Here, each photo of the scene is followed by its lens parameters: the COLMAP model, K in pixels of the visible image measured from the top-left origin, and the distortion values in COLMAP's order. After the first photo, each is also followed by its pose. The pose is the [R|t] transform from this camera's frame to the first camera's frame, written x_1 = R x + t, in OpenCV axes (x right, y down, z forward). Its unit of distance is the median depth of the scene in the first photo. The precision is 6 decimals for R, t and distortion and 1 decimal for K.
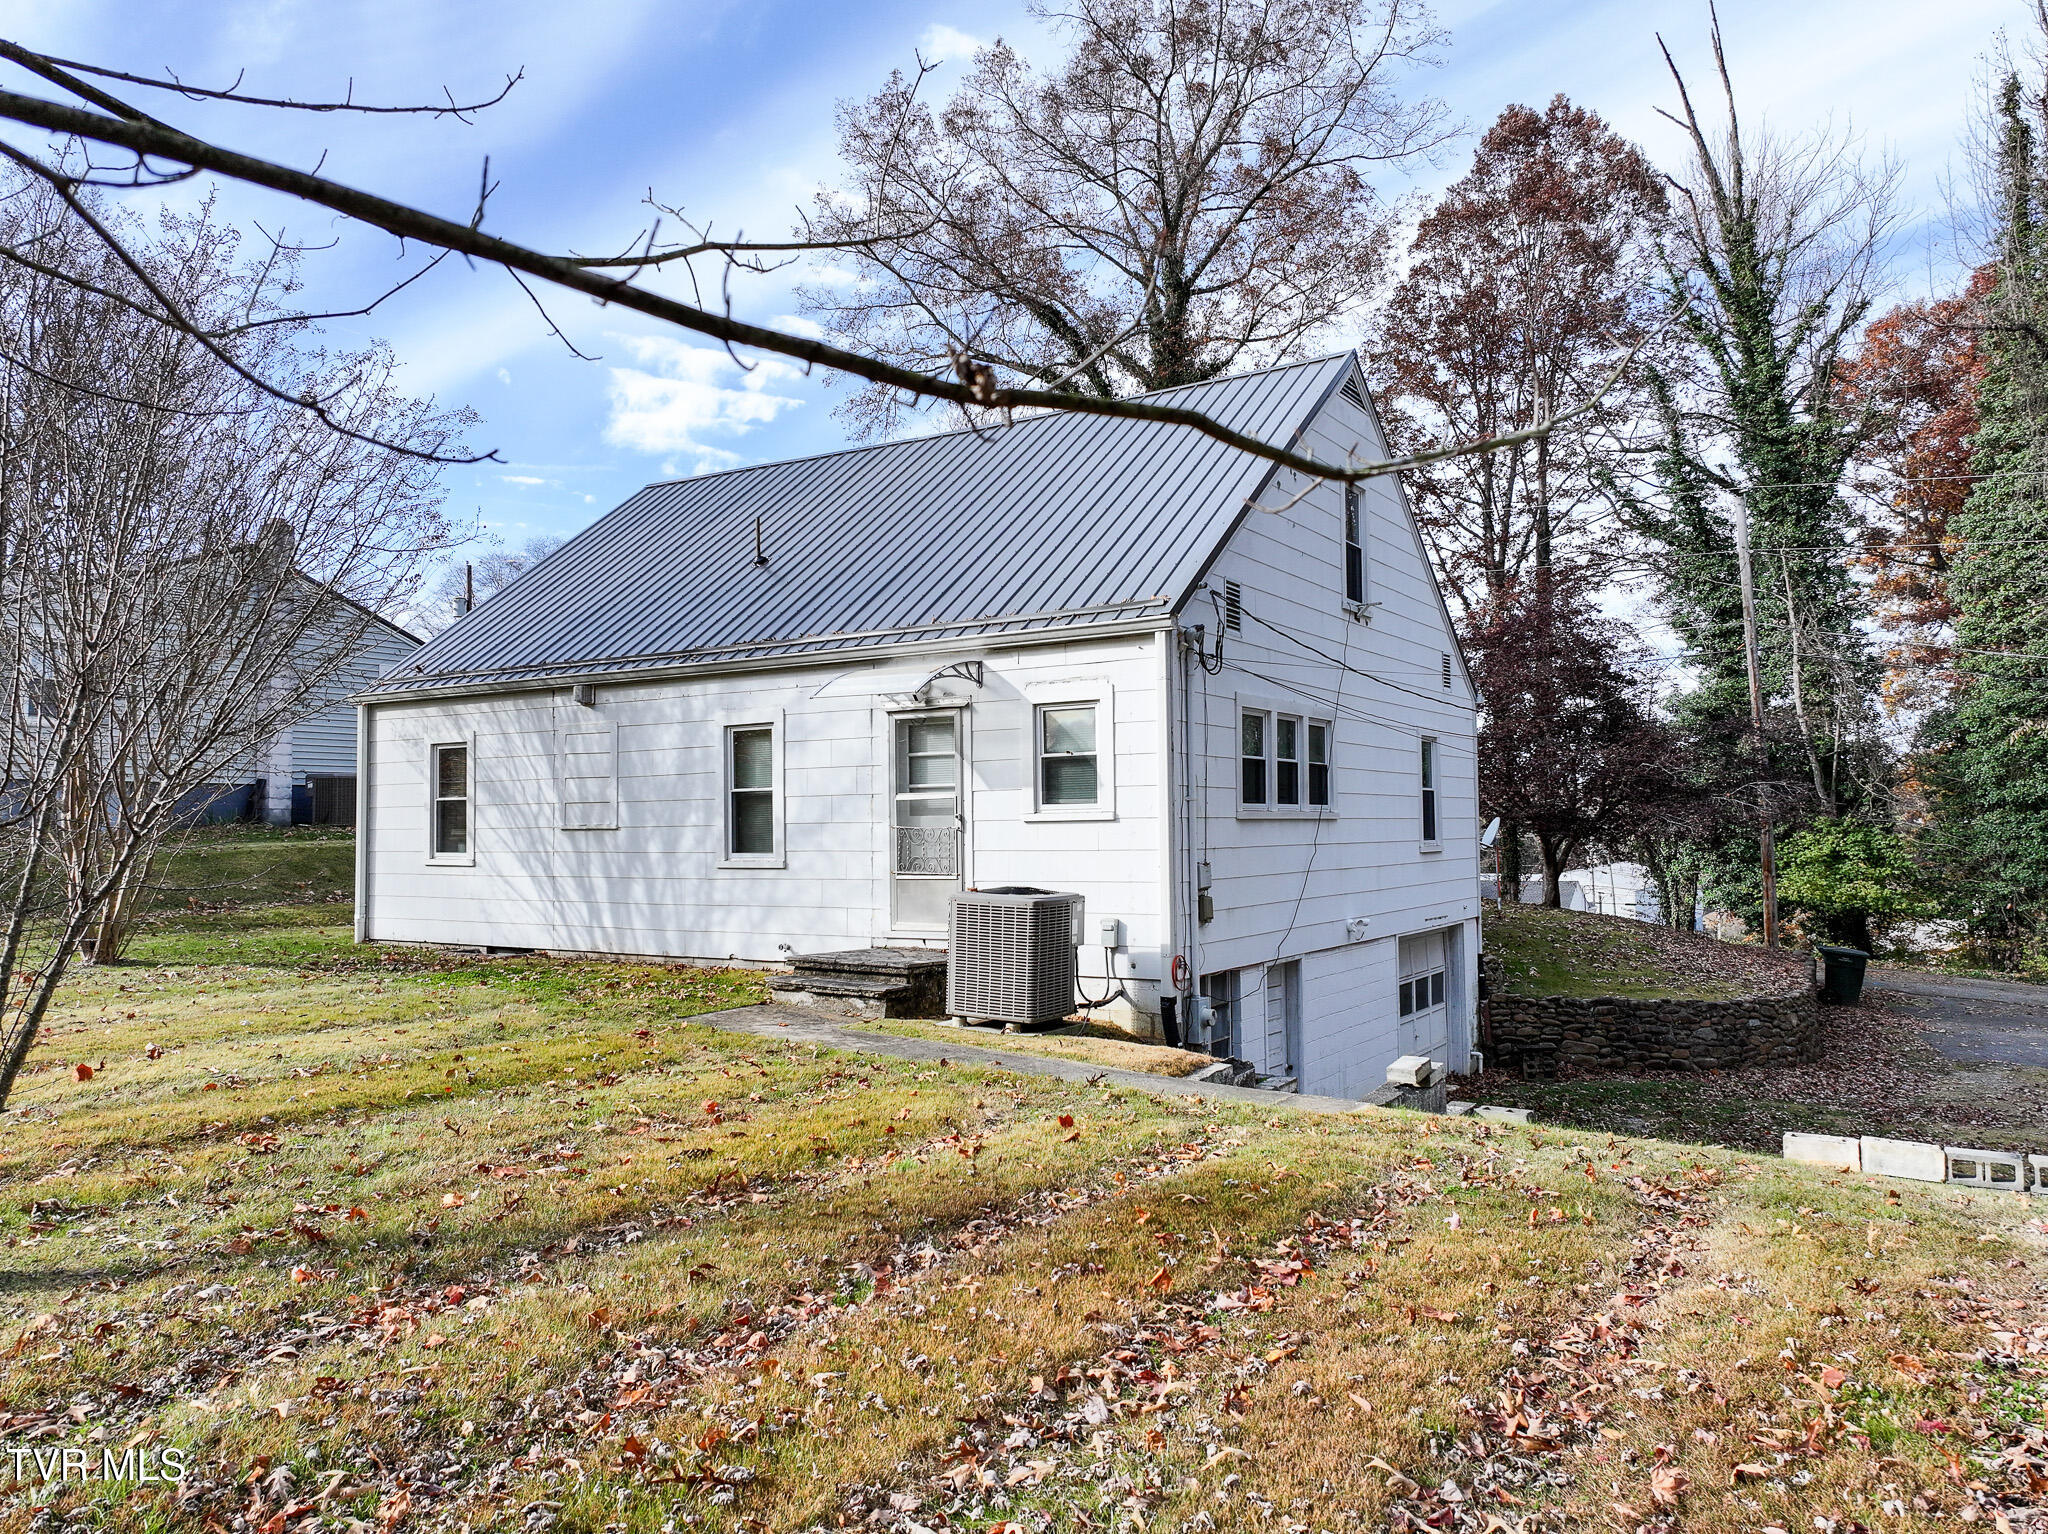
lens RADIAL K [[1435.8, 0, 1032.7], [0, 1435.8, 763.8], [0, 0, 1]] dist [0.001830, 0.012233]
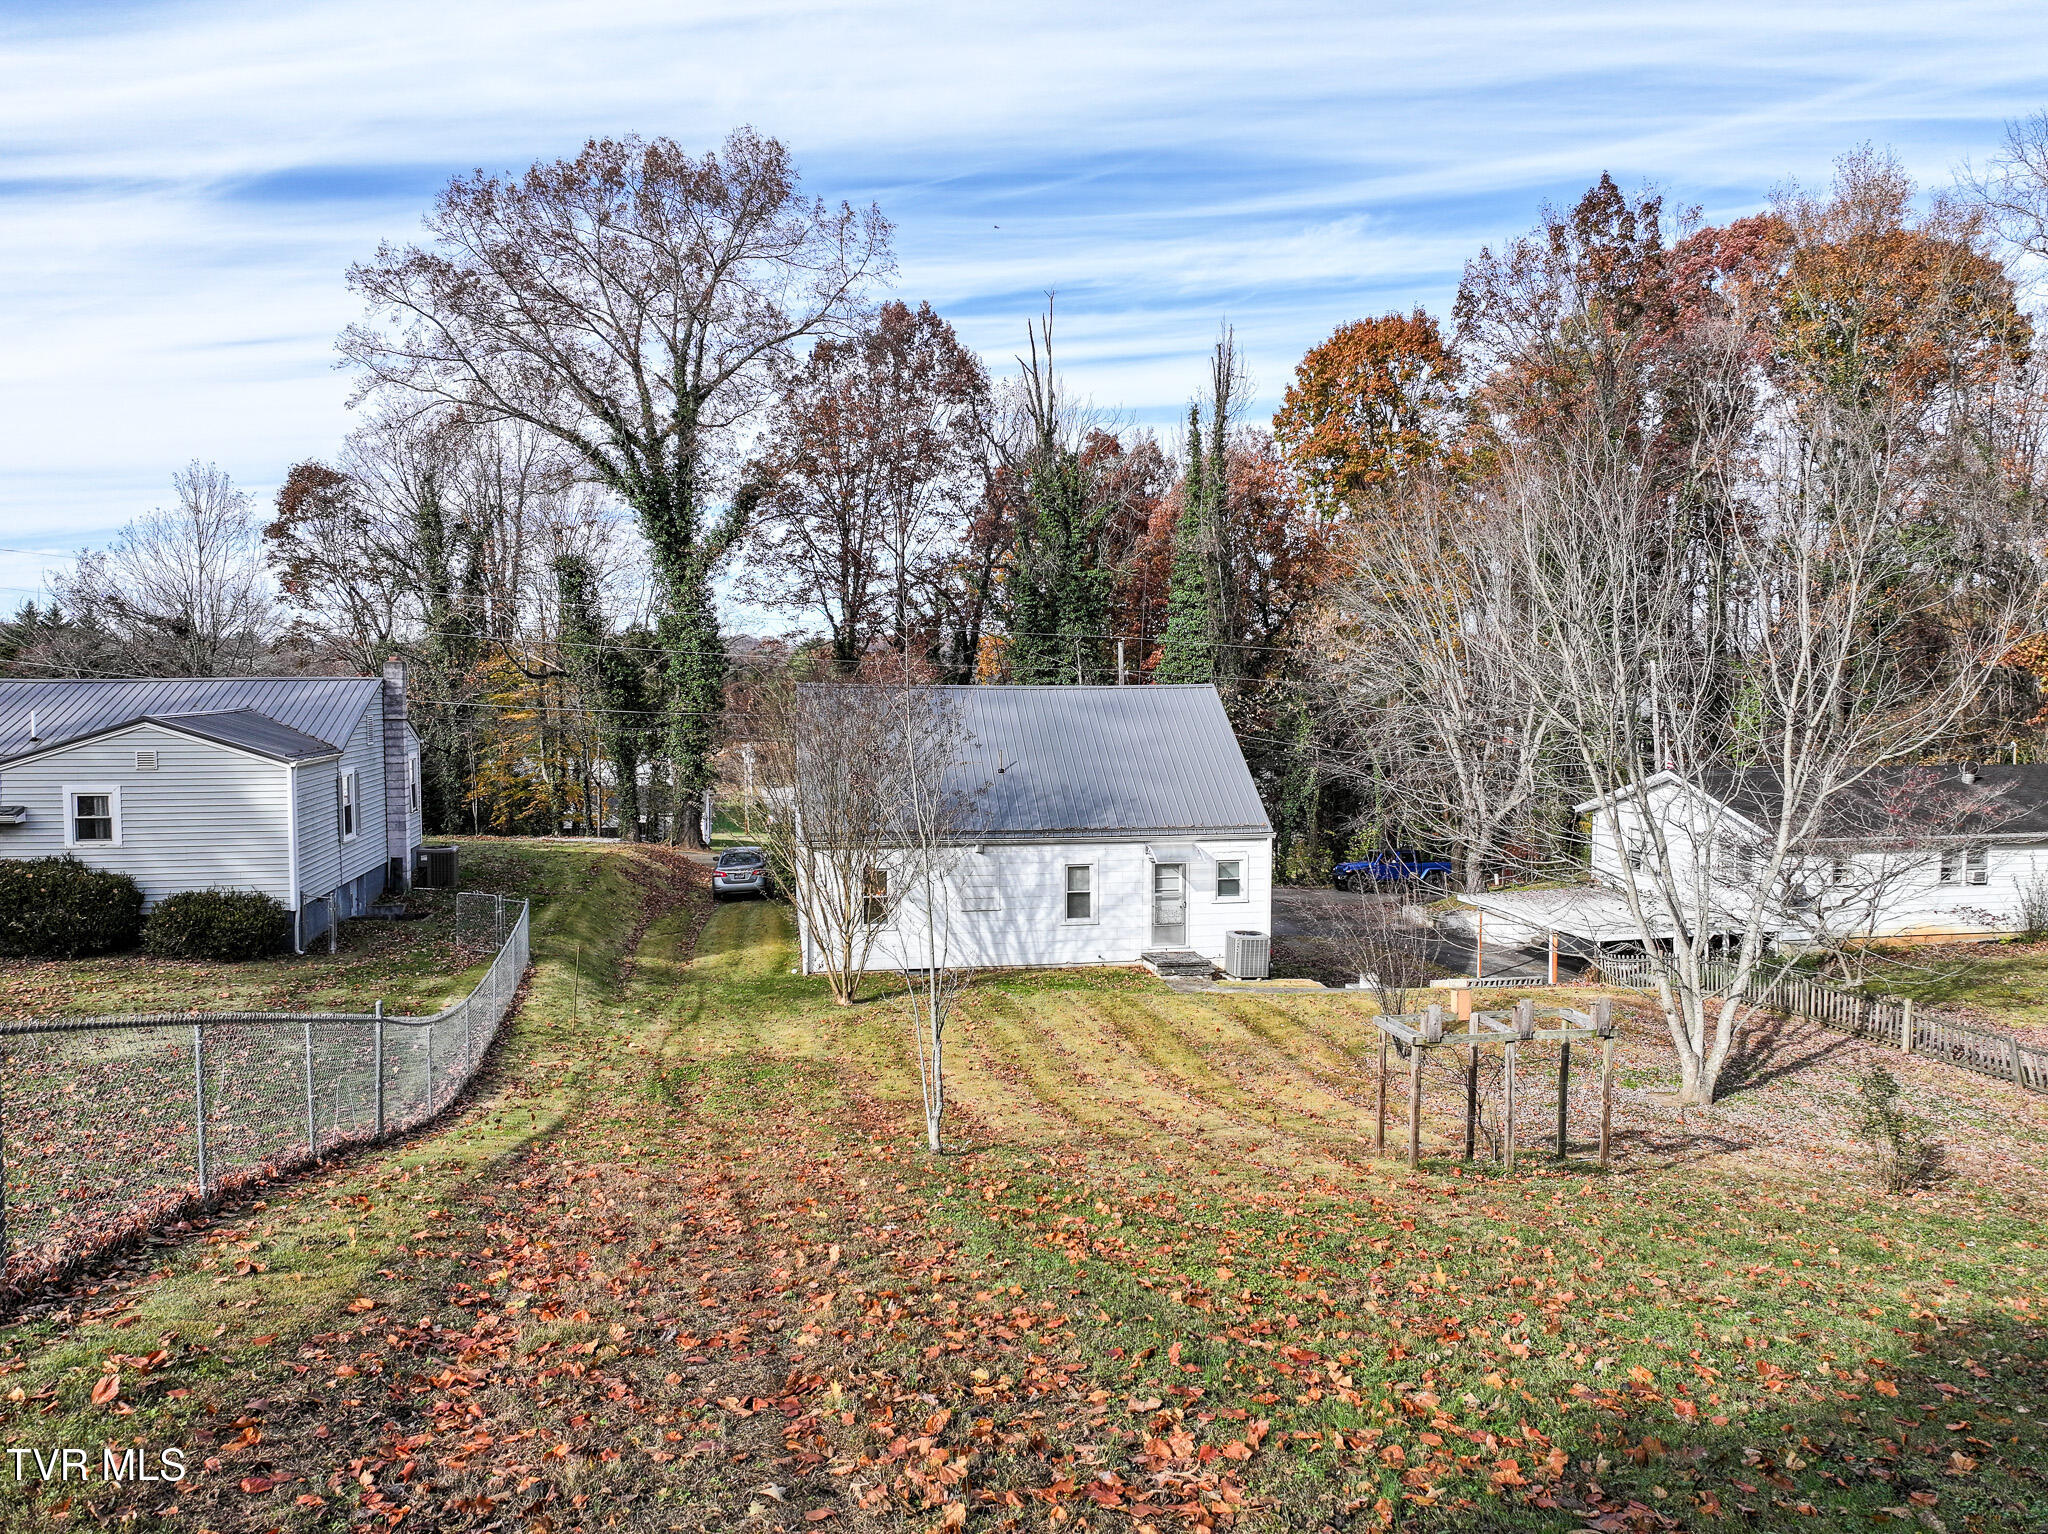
lens RADIAL K [[1435.8, 0, 1032.7], [0, 1435.8, 763.8], [0, 0, 1]] dist [0.001830, 0.012233]
pose [[0.736360, -0.029003, 0.675968, -1.548099], [-0.039725, 0.995504, 0.085987, -0.328937], [-0.675423, -0.090170, 0.731897, -0.550819]]
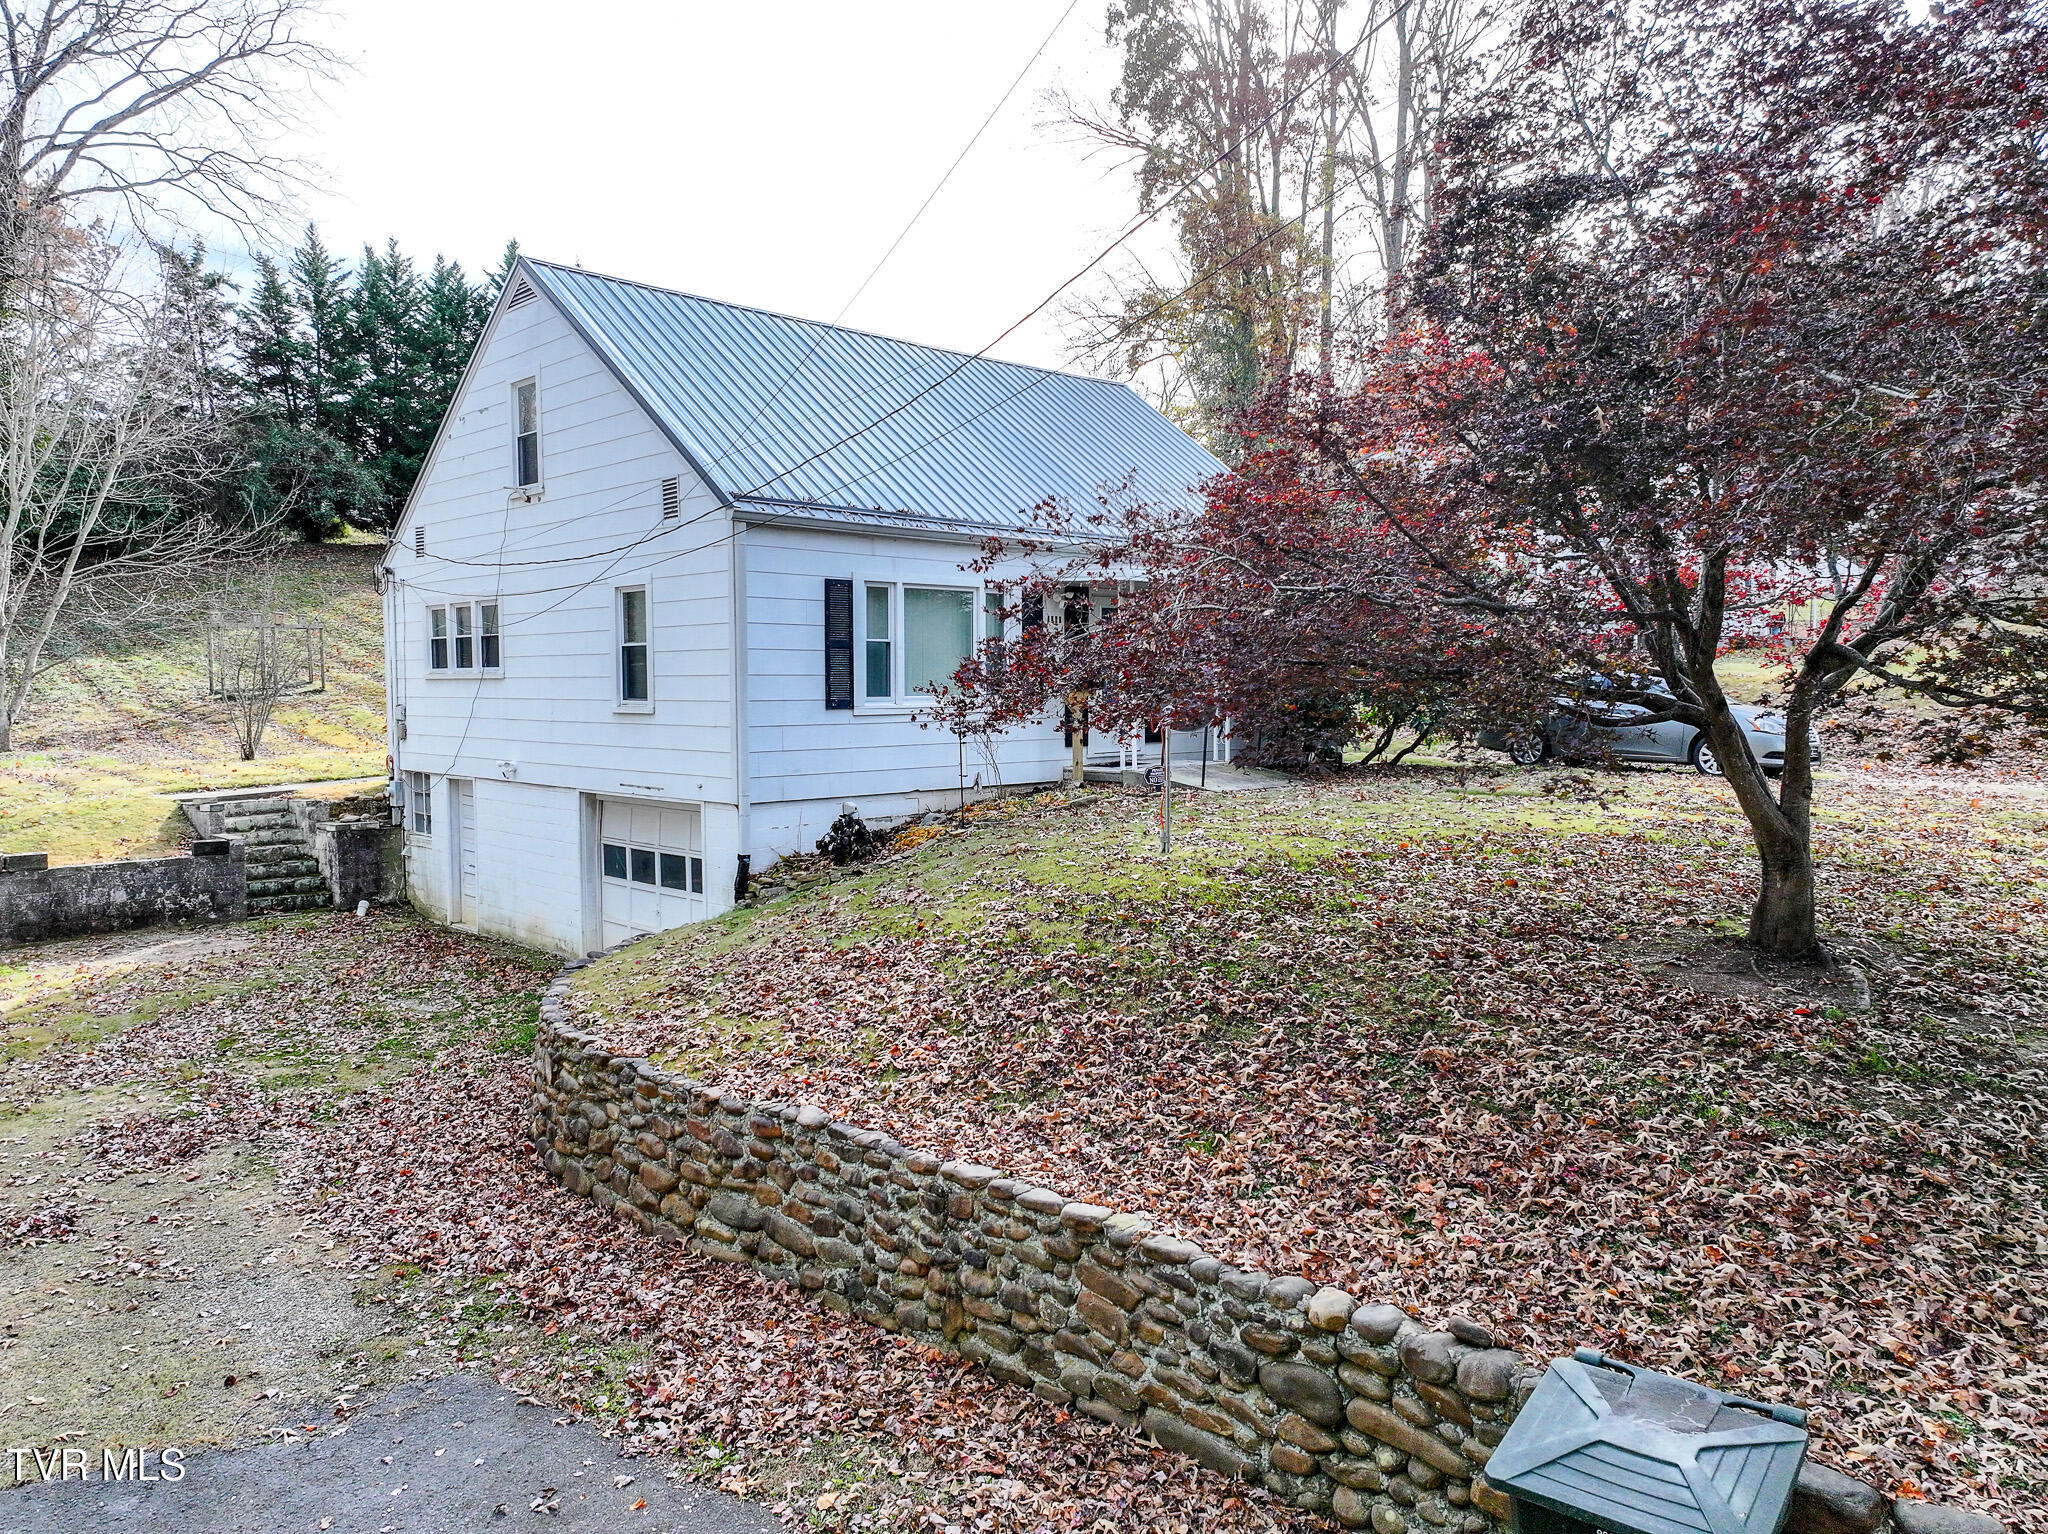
lens RADIAL K [[1435.8, 0, 1032.7], [0, 1435.8, 763.8], [0, 0, 1]] dist [0.001830, 0.012233]
pose [[-0.221372, 0.067703, -0.972836, 1.165991], [0.051492, 0.997007, 0.057668, 0.056662], [0.973829, -0.037327, -0.224196, 1.521340]]
